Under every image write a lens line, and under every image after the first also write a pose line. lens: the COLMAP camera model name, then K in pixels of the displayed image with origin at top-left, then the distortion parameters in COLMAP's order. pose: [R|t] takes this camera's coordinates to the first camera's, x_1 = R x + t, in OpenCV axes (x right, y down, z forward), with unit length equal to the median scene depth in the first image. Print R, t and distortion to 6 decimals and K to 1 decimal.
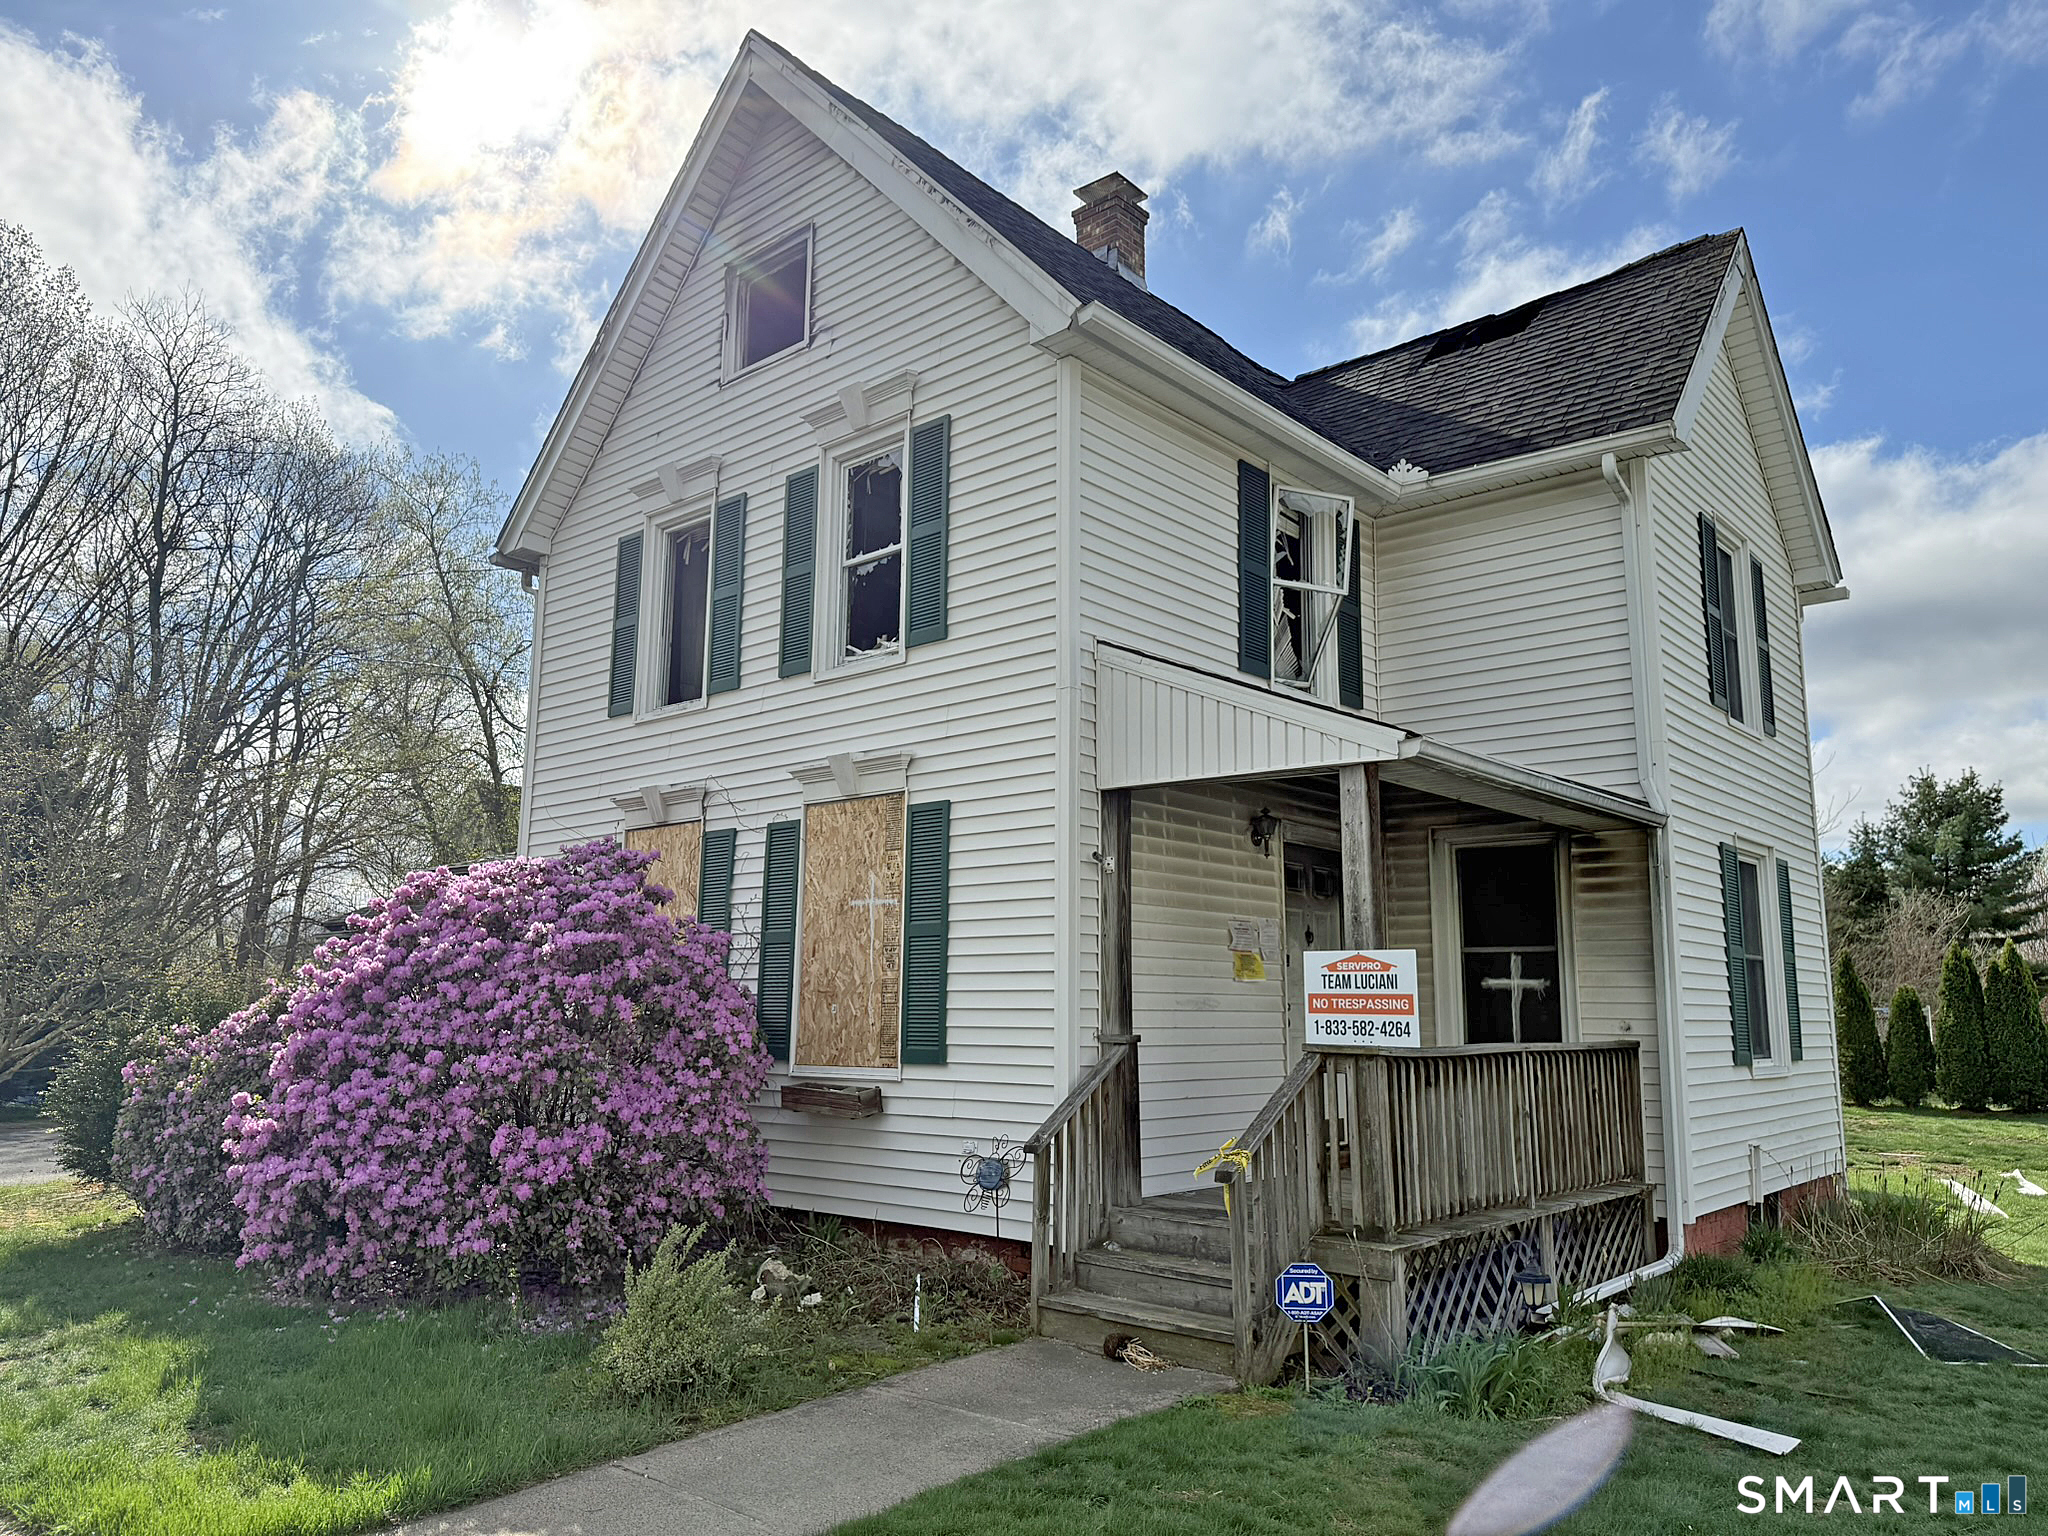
lens RADIAL K [[1419.0, 0, 1024.4], [0, 1419.0, 776.9], [0, 0, 1]] dist [0.155411, -0.272392]
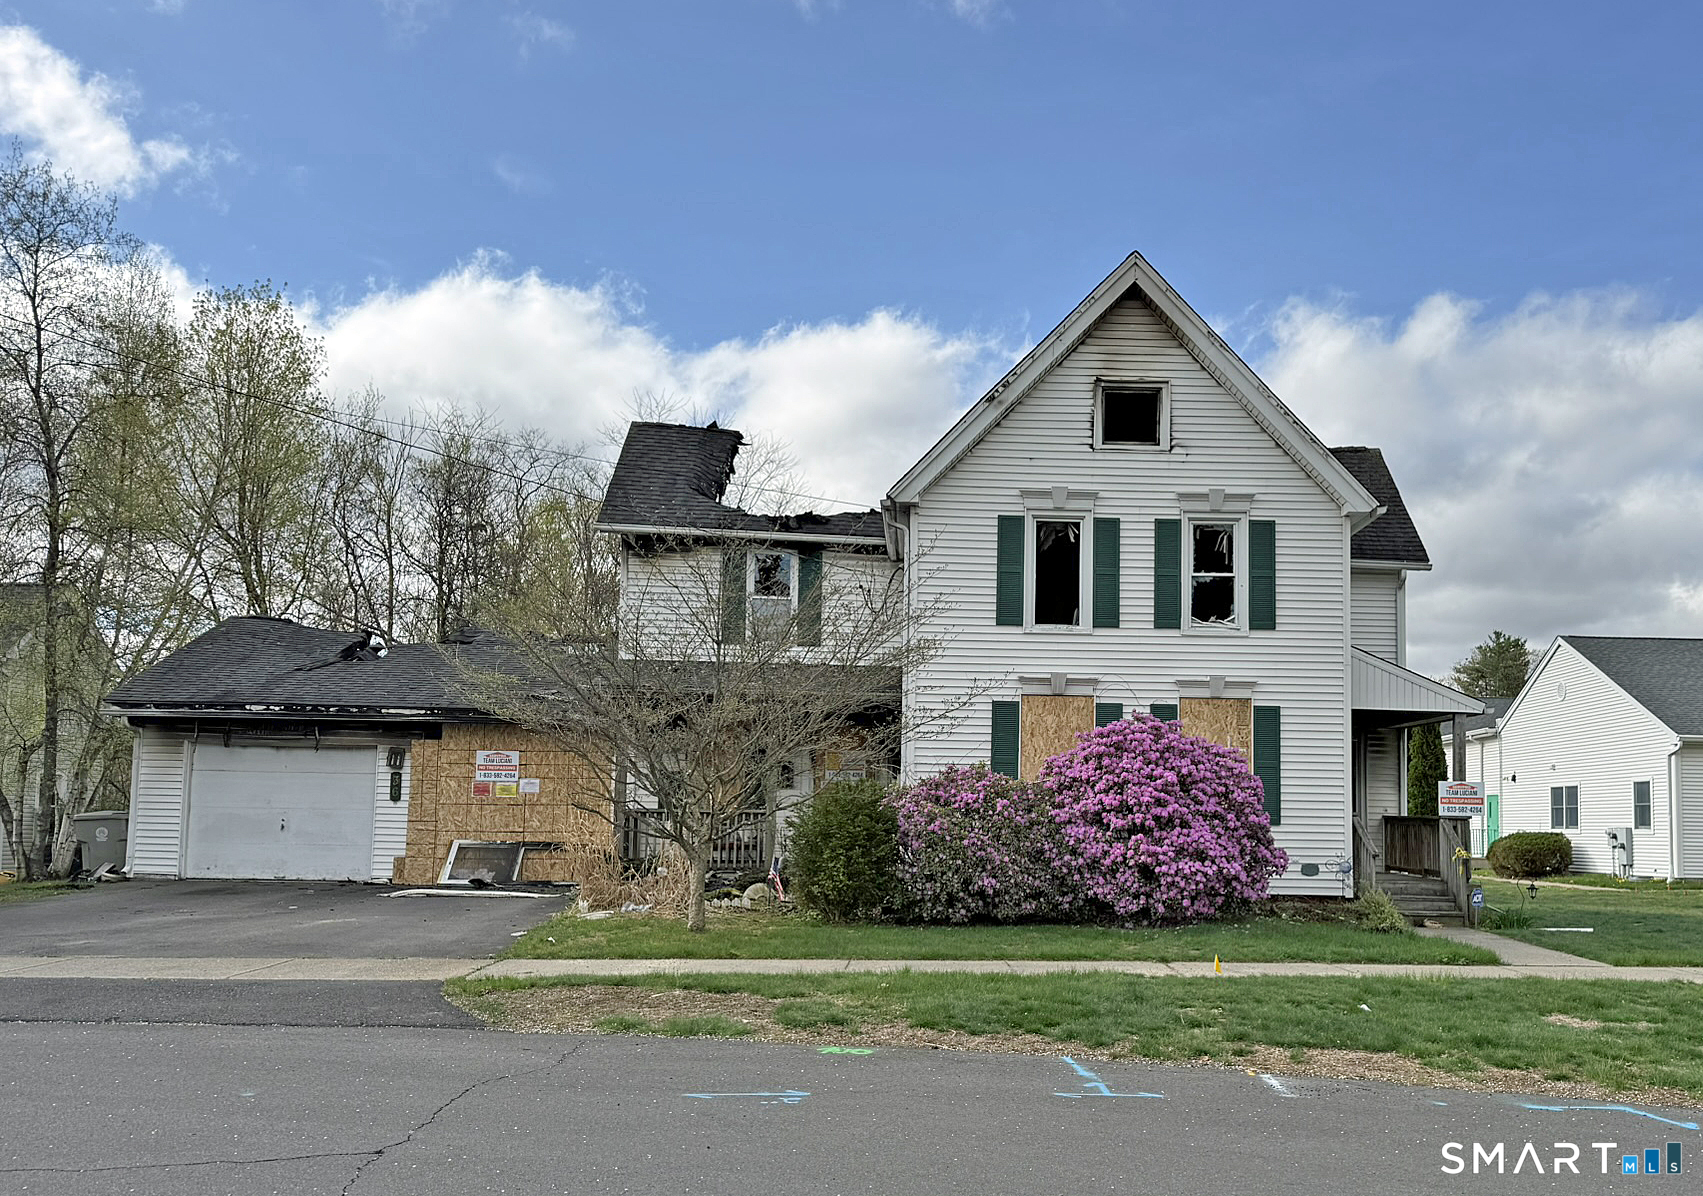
lens RADIAL K [[1437.4, 0, 1004.6], [0, 1437.4, 719.9], [0, 0, 1]] dist [0.148616, -0.252710]
pose [[0.710853, 0.051637, 0.701442, -1.715087], [-0.124269, 0.990832, 0.052997, -0.024869], [-0.692275, -0.124841, 0.710753, -0.258680]]
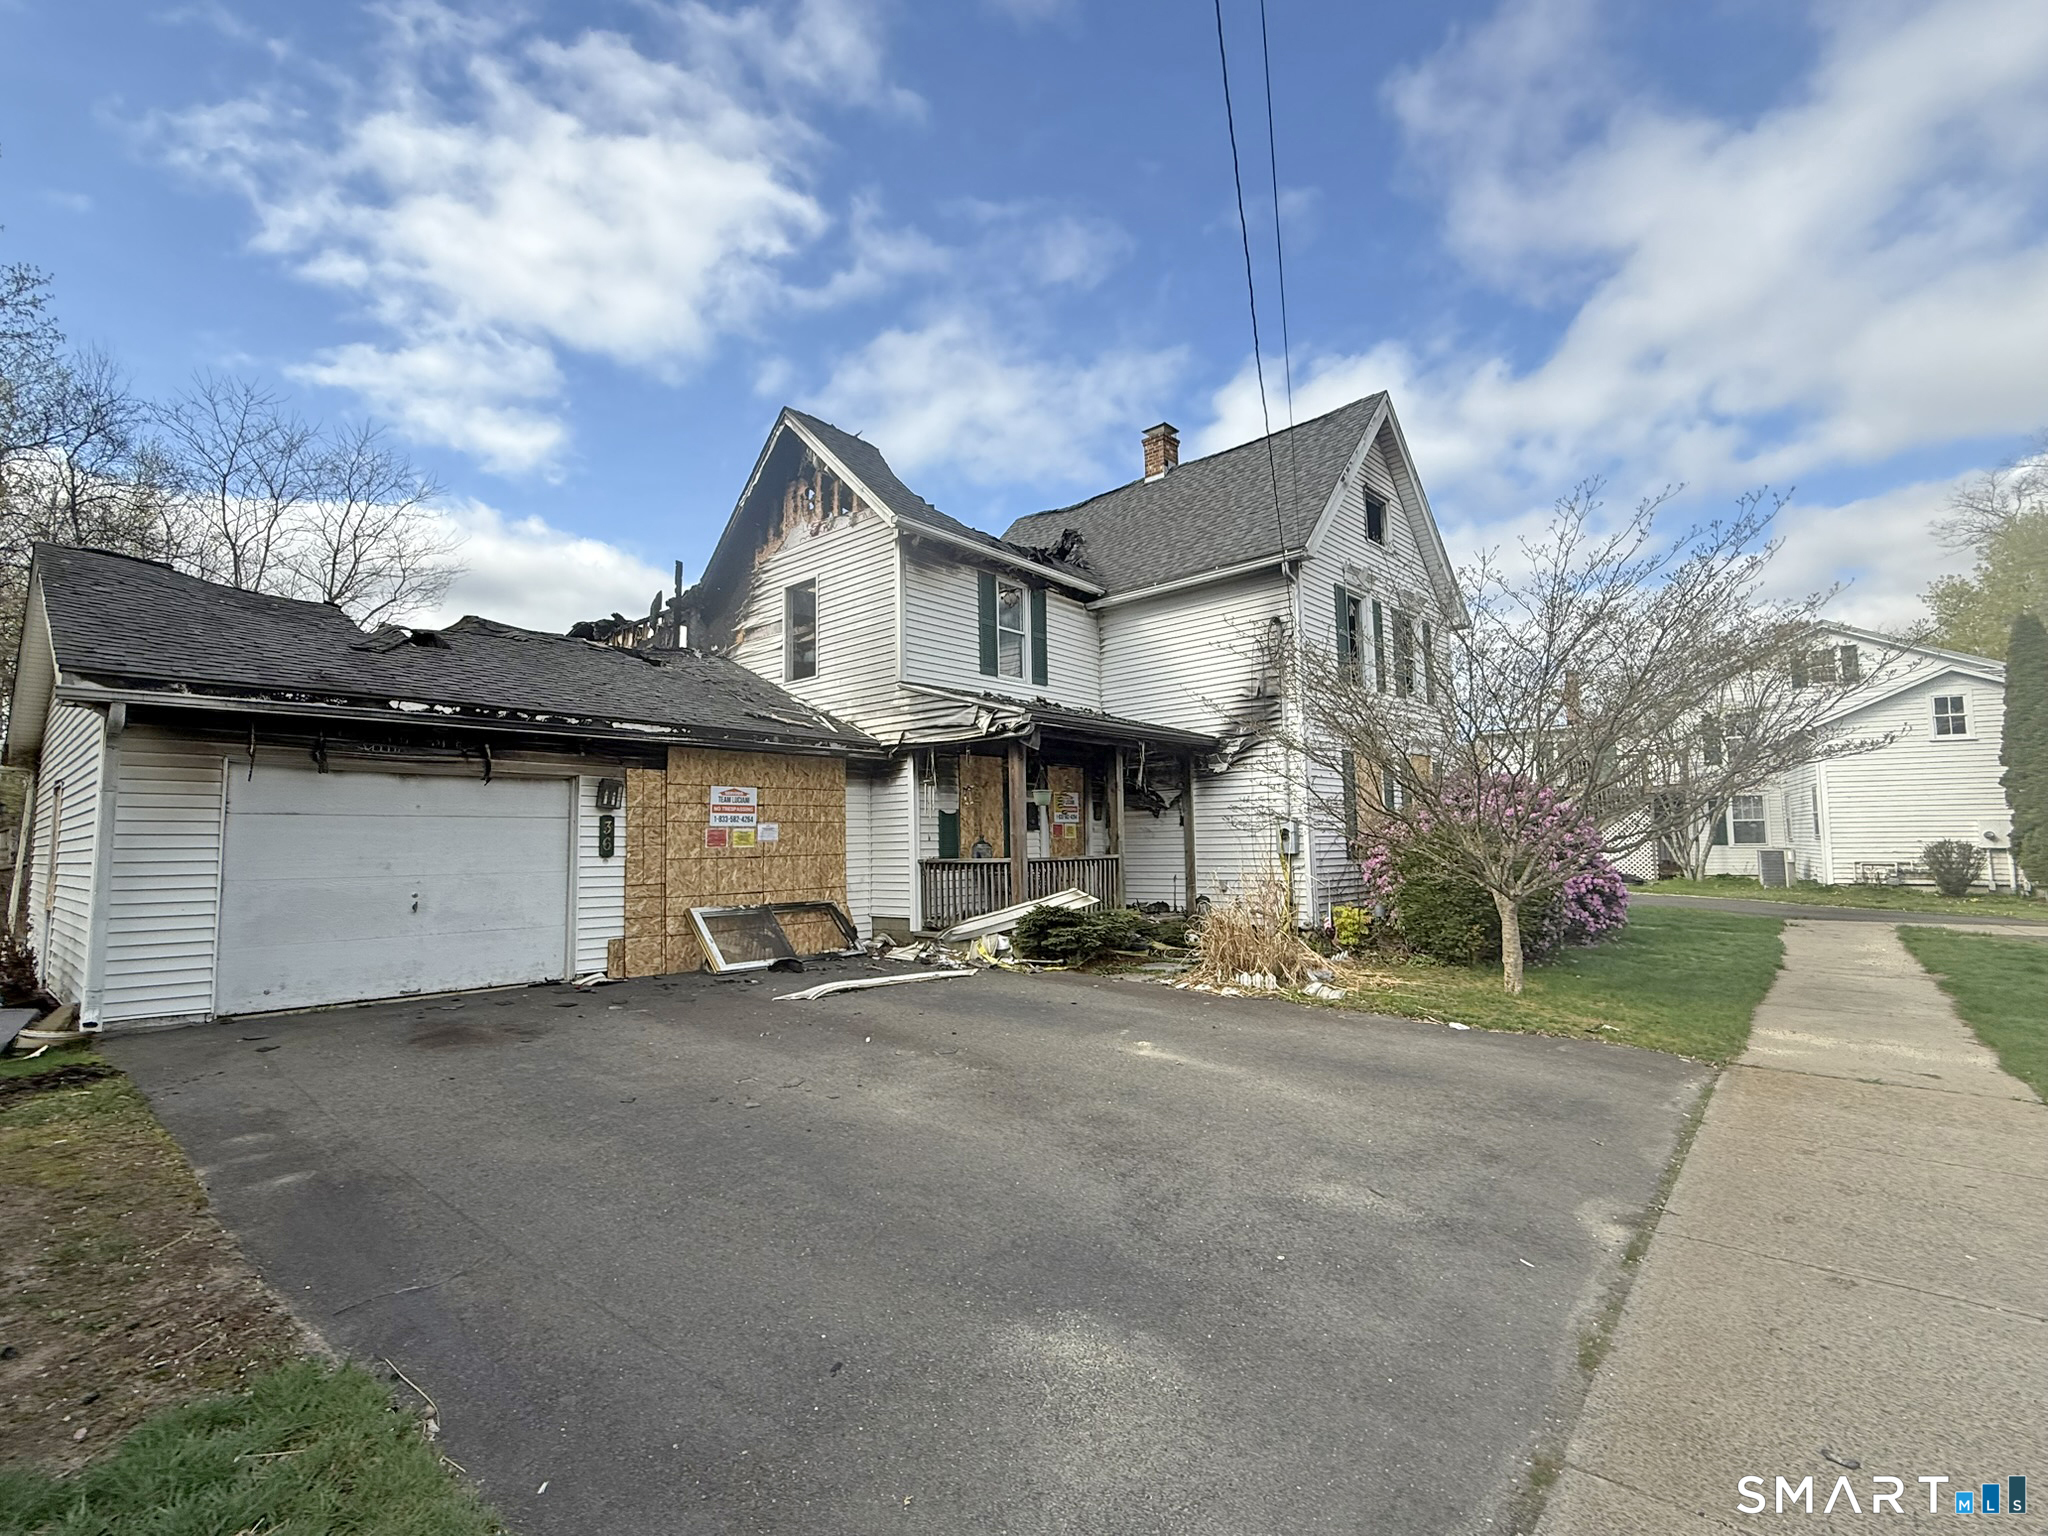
lens RADIAL K [[918.3, 0, 1020.7], [0, 918.3, 778.5], [0, 0, 1]] dist [0.018576, -0.017996]
pose [[0.040312, 0.060536, 0.997352, -1.750508], [-0.150422, 0.987155, -0.053837, 0.246568], [-0.987800, -0.147853, 0.048900, 1.560535]]
